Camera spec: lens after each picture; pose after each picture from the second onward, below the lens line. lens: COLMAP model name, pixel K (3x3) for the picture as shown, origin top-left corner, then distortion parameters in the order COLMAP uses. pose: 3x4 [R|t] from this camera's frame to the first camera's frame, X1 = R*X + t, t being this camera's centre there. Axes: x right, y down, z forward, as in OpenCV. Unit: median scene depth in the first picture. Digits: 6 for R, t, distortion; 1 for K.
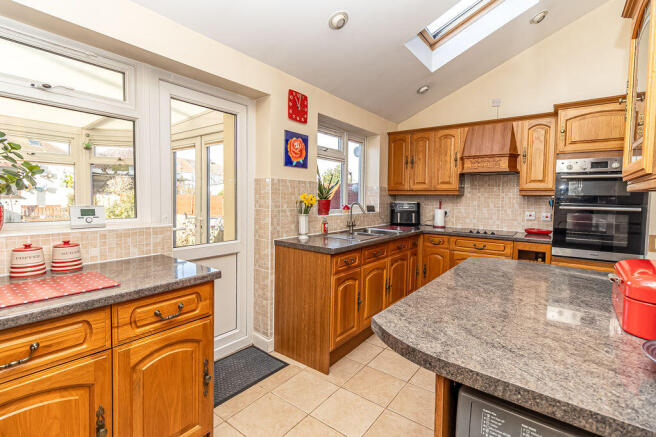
lens RADIAL K [[303.5, 0, 328.5], [0, 303.5, 211.4], [0, 0, 1]] dist [-0.004098, -0.000536]
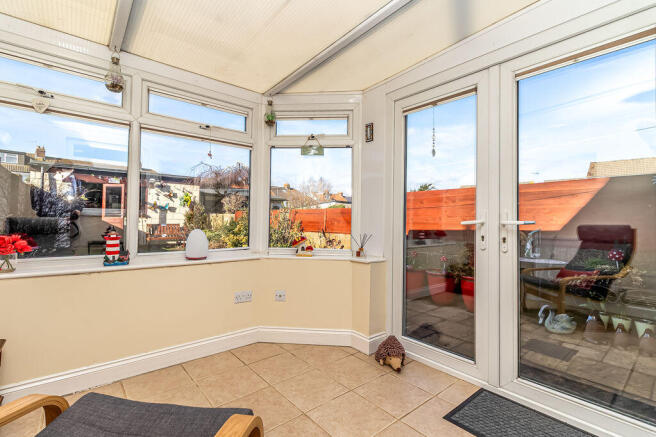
lens RADIAL K [[303.5, 0, 323.8], [0, 303.5, 218.0], [0, 0, 1]] dist [-0.004098, -0.000536]
pose [[0.972380, -0.005335, -0.233343, -0.193856], [-0.009310, 0.998057, -0.061616, 0.017223], [0.233219, 0.062086, 0.970440, 0.142479]]
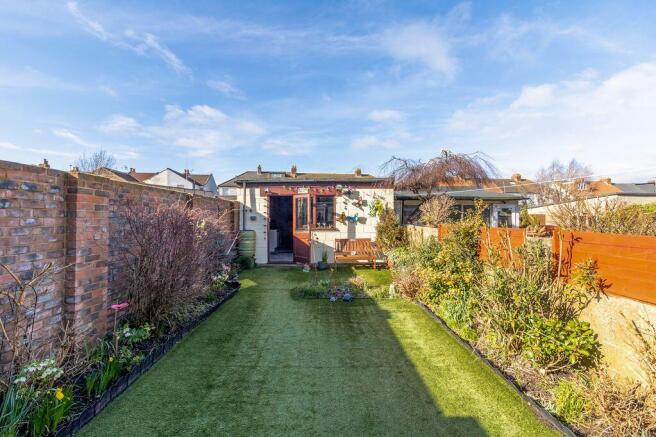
lens RADIAL K [[303.5, 0, 327.3], [0, 303.5, 211.3], [0, 0, 1]] dist [-0.004098, -0.000536]
pose [[0.609433, -0.036997, -0.791974, -0.334299], [-0.024804, 0.997532, -0.065687, -0.039476], [0.792449, 0.059675, 0.607012, 0.441993]]
